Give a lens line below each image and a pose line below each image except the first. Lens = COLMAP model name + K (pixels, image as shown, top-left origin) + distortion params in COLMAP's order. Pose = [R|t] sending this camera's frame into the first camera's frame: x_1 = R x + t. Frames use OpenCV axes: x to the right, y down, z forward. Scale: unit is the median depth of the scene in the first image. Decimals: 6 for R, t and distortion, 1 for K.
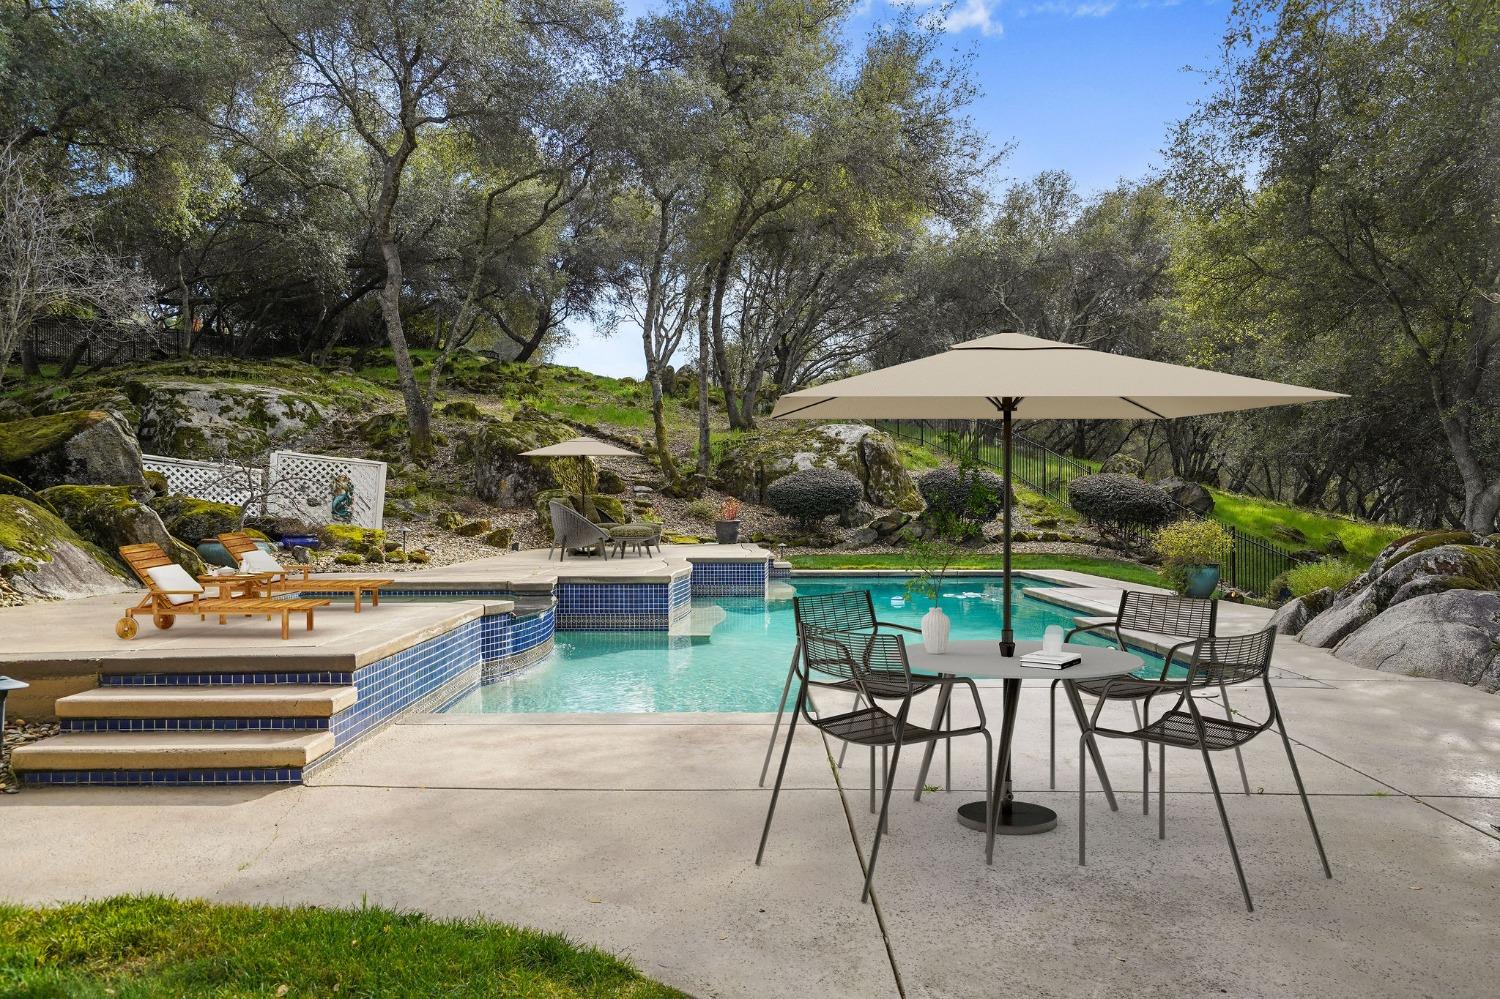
lens RADIAL K [[1075.9, 0, 745.0], [0, 1075.9, 496.9], [0, 0, 1]] dist [-0.005132, 0.025463]
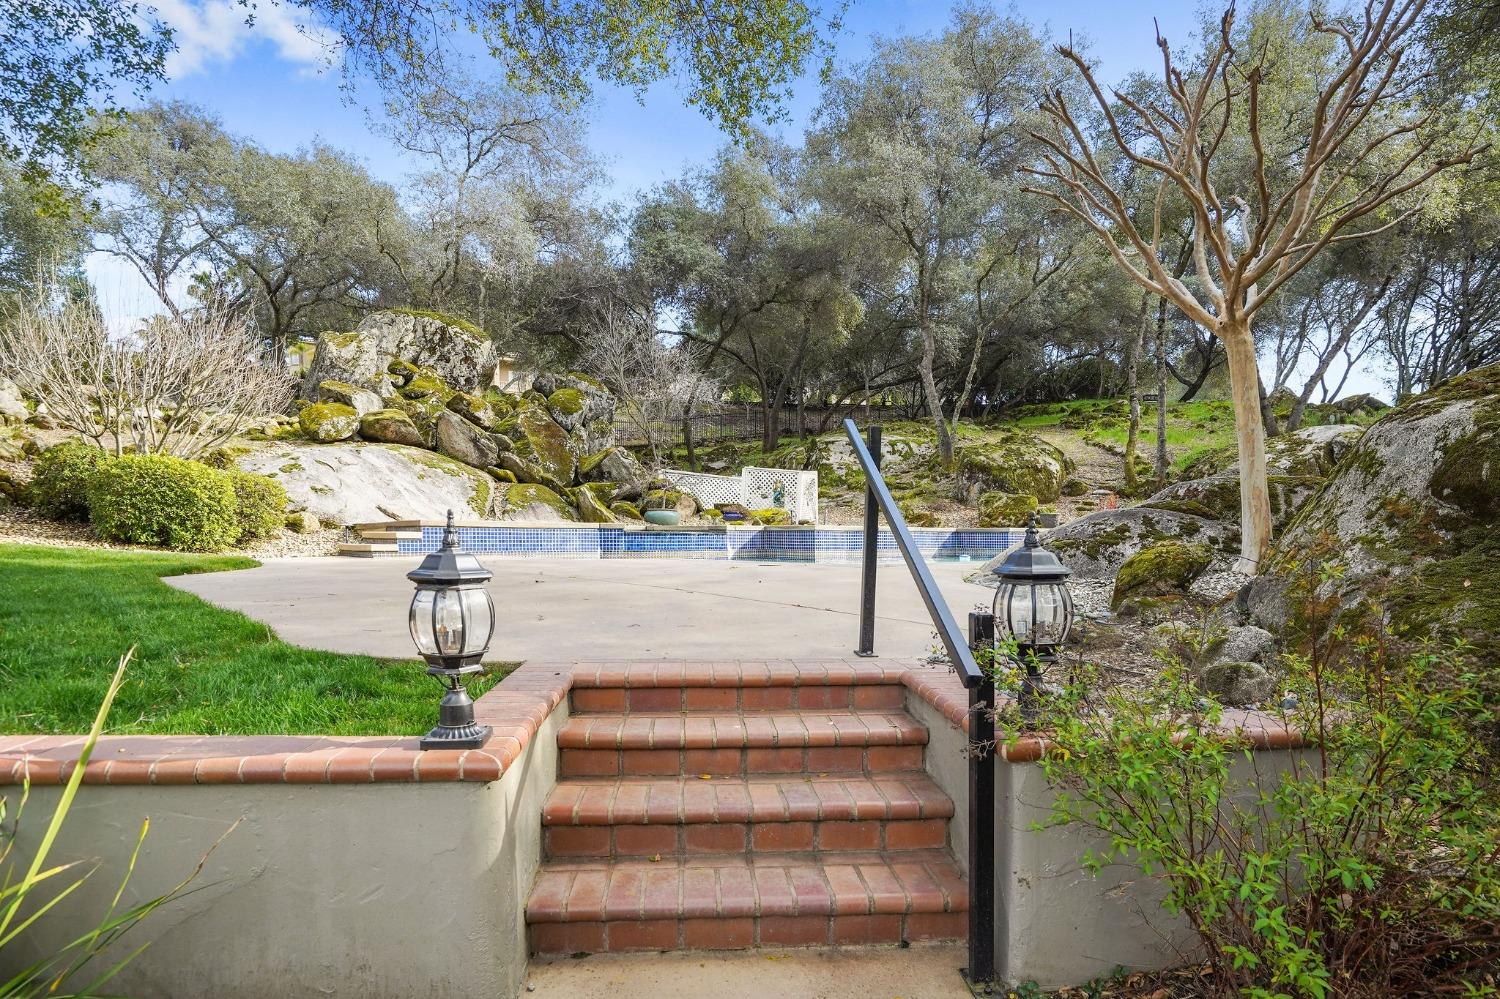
lens RADIAL K [[843.7, 0, 746.0], [0, 843.7, 550.5], [0, 0, 1]] dist [-0.027335, 0.001965]
pose [[0.671838, 0.015545, -0.740535, 0.350810], [0.003207, 0.999709, 0.023896, 0.036207], [0.740691, -0.018429, 0.671593, 0.045184]]
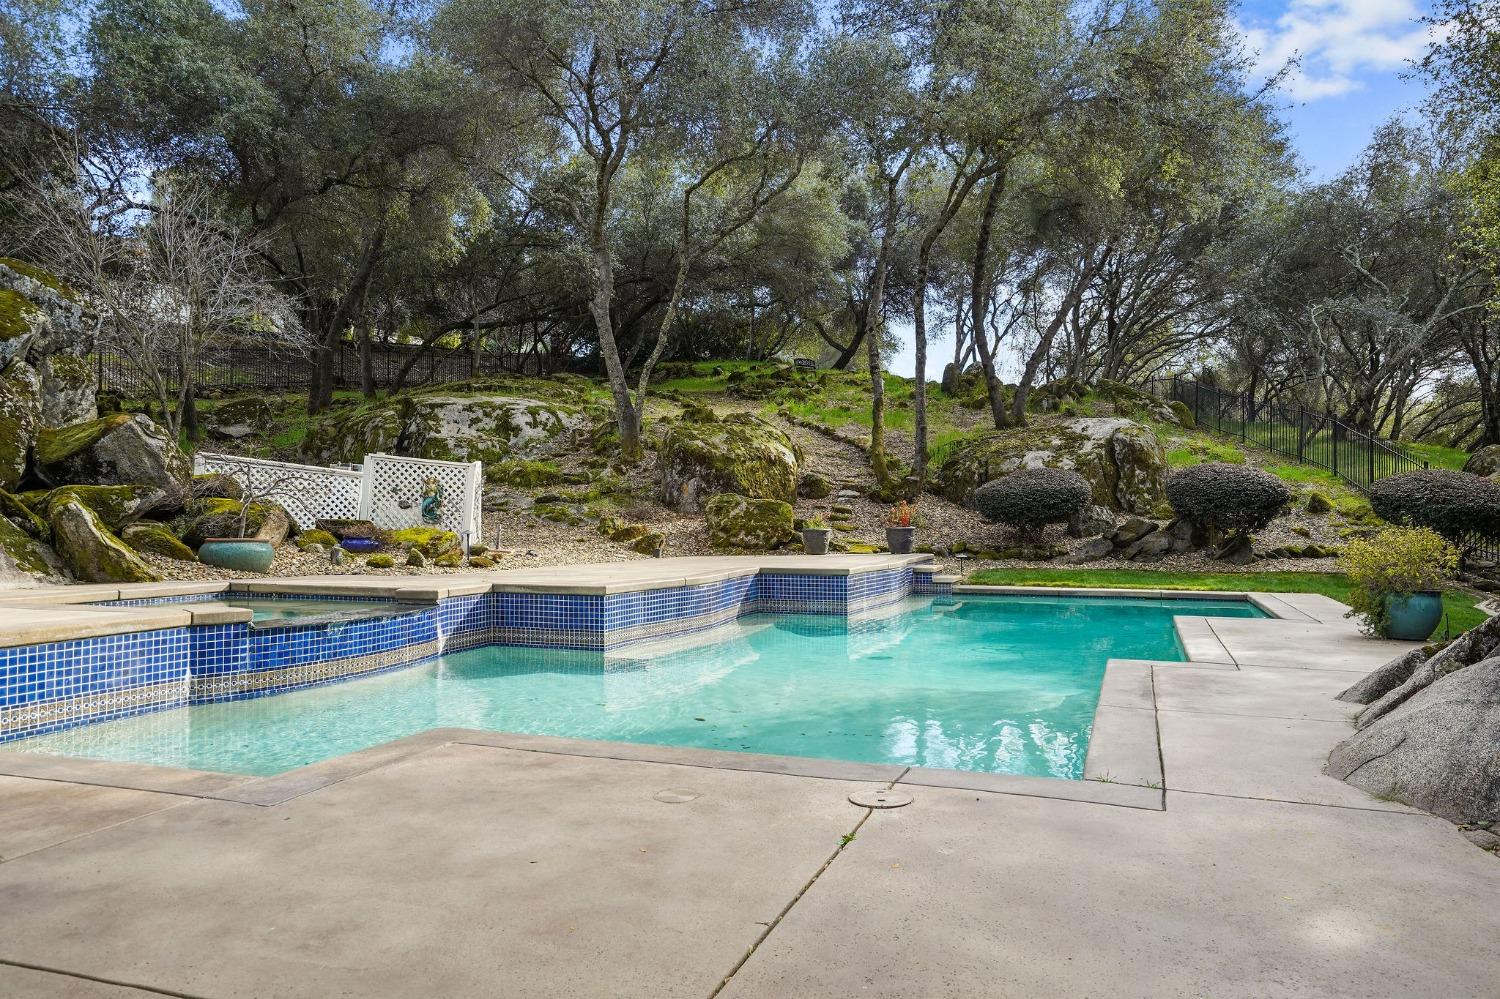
lens RADIAL K [[1075.9, 0, 744.6], [0, 1075.9, 499.1], [0, 0, 1]] dist [-0.005132, 0.025463]
pose [[0.932865, -0.003038, -0.360214, 0.155310], [0.000205, 0.999969, -0.007904, 0.004824], [0.360227, 0.007299, 0.932836, 0.109609]]
